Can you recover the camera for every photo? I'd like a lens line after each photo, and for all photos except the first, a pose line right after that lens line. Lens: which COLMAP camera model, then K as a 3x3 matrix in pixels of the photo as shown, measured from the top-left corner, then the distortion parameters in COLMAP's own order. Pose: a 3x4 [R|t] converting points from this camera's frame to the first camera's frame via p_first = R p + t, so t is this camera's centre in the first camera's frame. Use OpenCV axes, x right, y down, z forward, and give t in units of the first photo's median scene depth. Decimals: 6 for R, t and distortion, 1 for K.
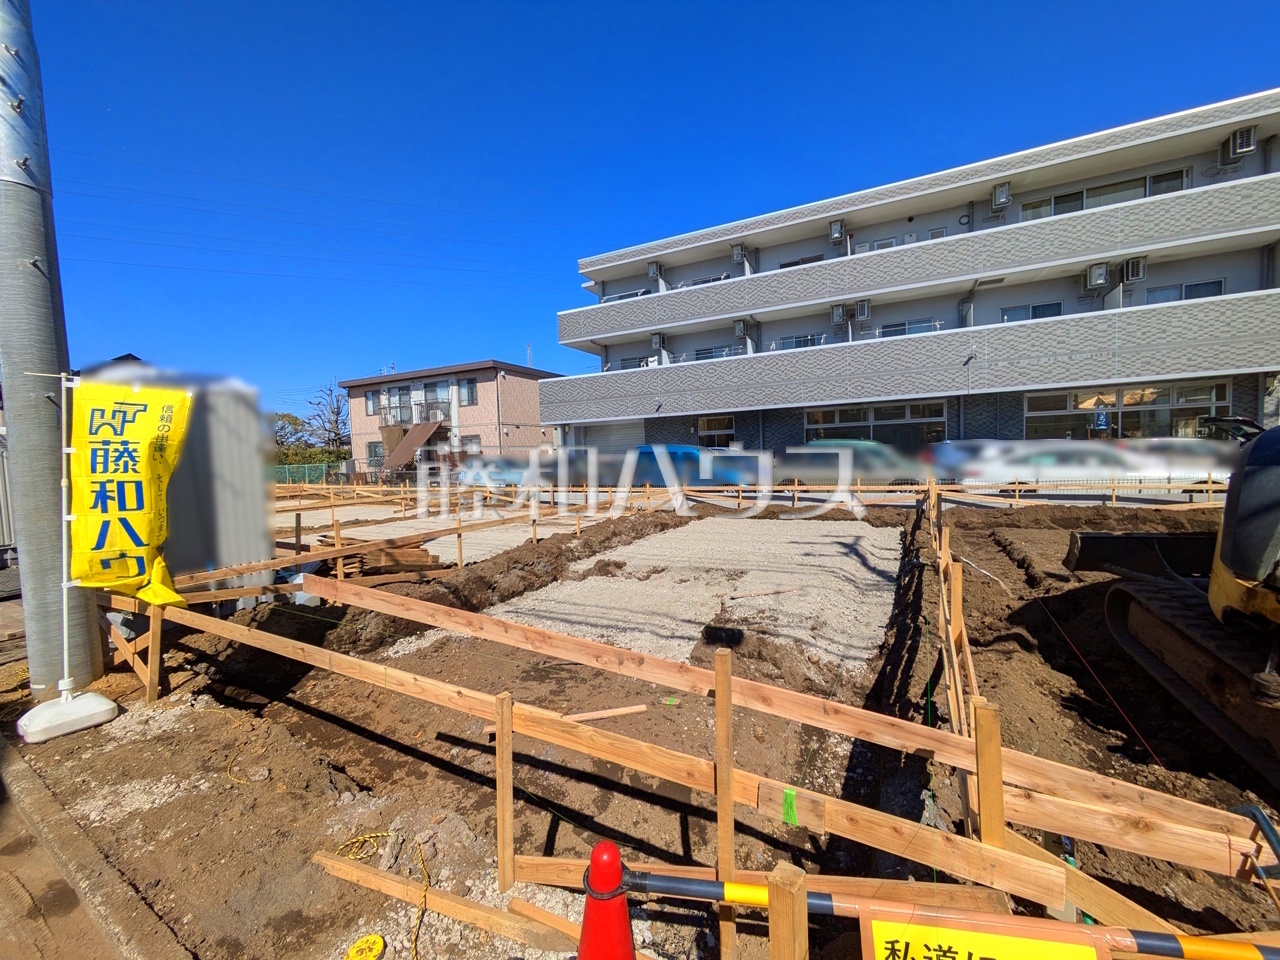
lens RADIAL K [[506.4, 0, 642.3], [0, 506.4, 482.0], [0, 0, 1]] dist [-0.002615, 0.002661]
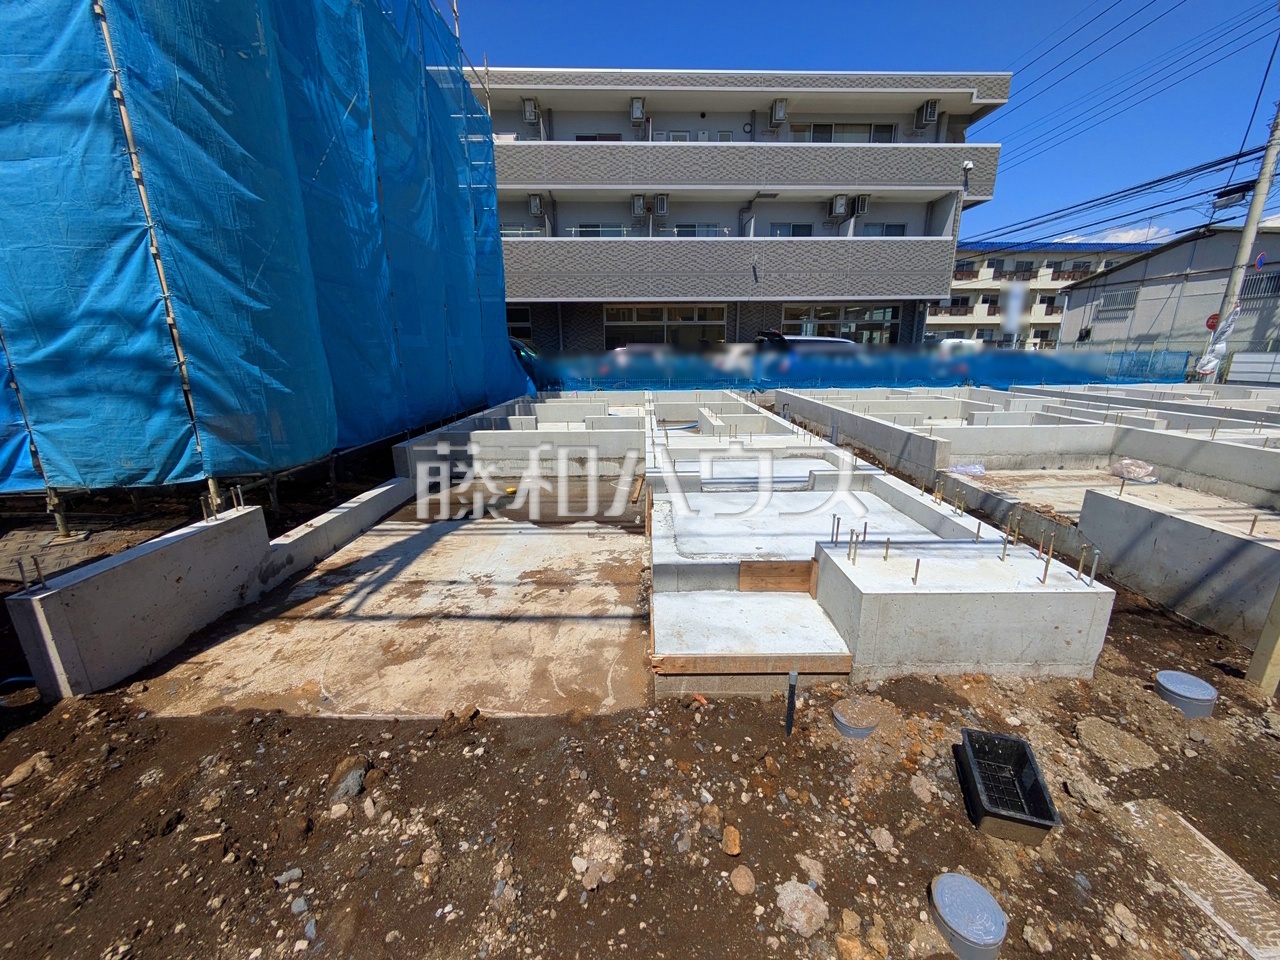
lens RADIAL K [[506.4, 0, 642.5], [0, 506.4, 481.4], [0, 0, 1]] dist [-0.002615, 0.002661]
pose [[0.876024, -0.094639, 0.472890, -0.132978], [0.002303, 0.981366, 0.192132, 0.005603], [-0.482262, -0.167223, 0.859919, 0.069840]]
